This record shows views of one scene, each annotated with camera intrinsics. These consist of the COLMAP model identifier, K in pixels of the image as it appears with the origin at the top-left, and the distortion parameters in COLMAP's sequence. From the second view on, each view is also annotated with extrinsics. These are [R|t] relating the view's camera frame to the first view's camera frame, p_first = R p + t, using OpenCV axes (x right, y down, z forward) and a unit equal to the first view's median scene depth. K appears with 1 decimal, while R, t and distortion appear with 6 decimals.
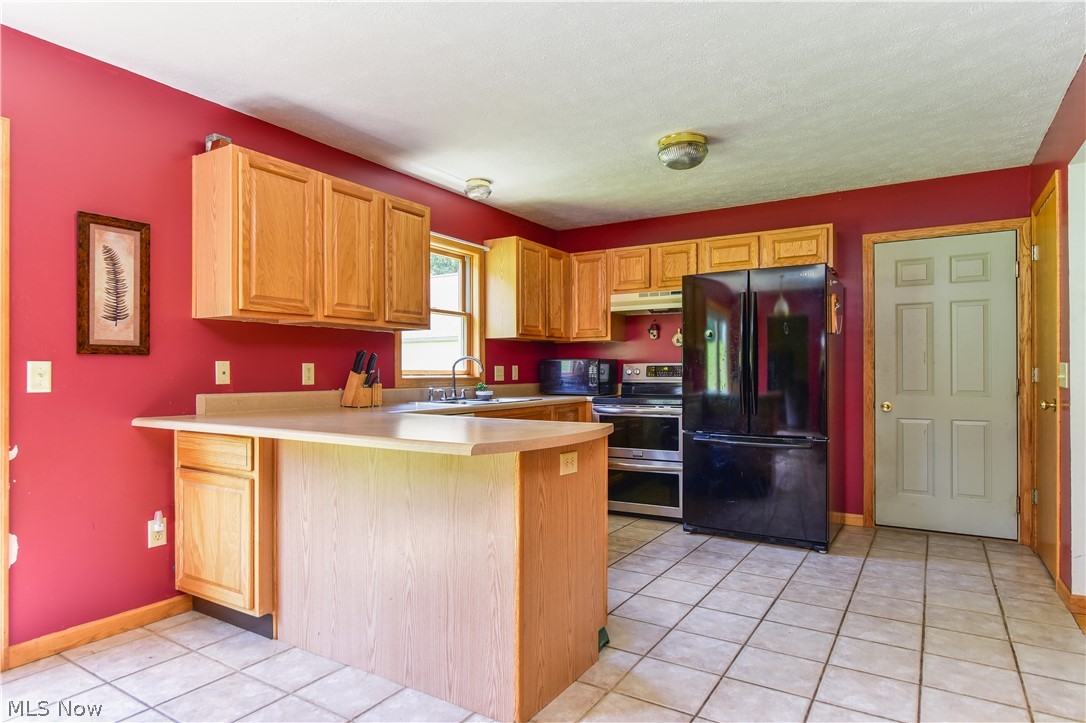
lens RADIAL K [[623.4, 0, 541.5], [0, 623.4, 368.3], [0, 0, 1]] dist [-0.000107, -0.003546]
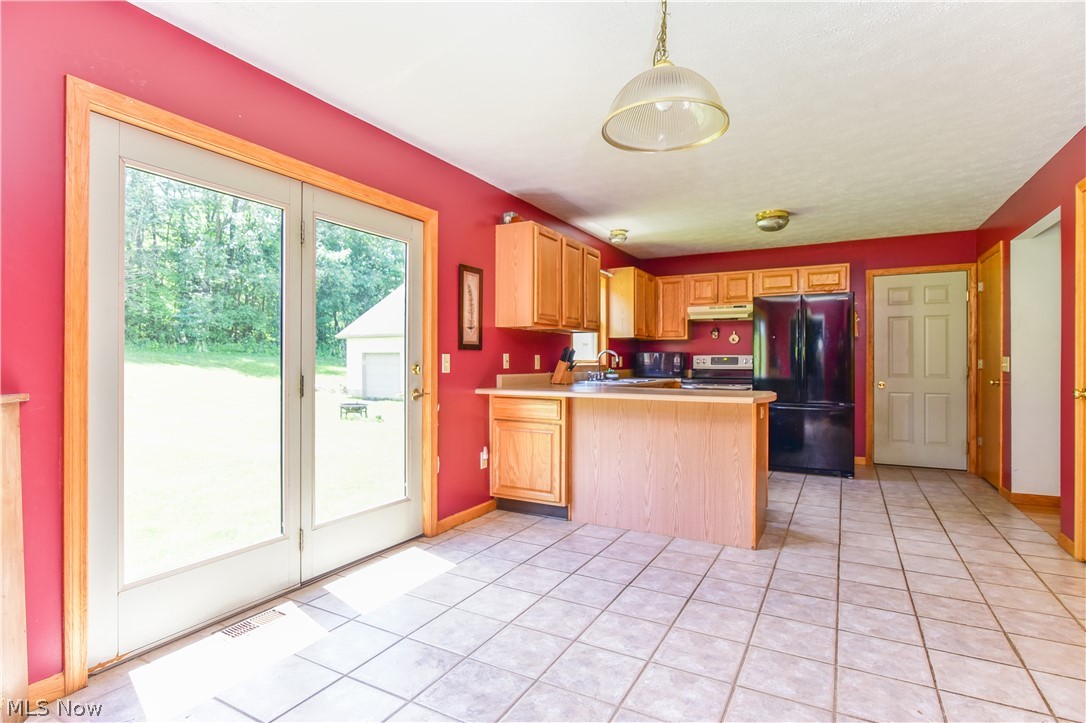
lens RADIAL K [[561.6, 0, 541.8], [0, 561.6, 357.4], [0, 0, 1]] dist [-0.006344, 0.000319]
pose [[0.997656, 0.003375, 0.068343, -0.425813], [-0.003305, 0.999994, -0.001136, -0.000904], [-0.068346, 0.000907, 0.997661, -0.348581]]
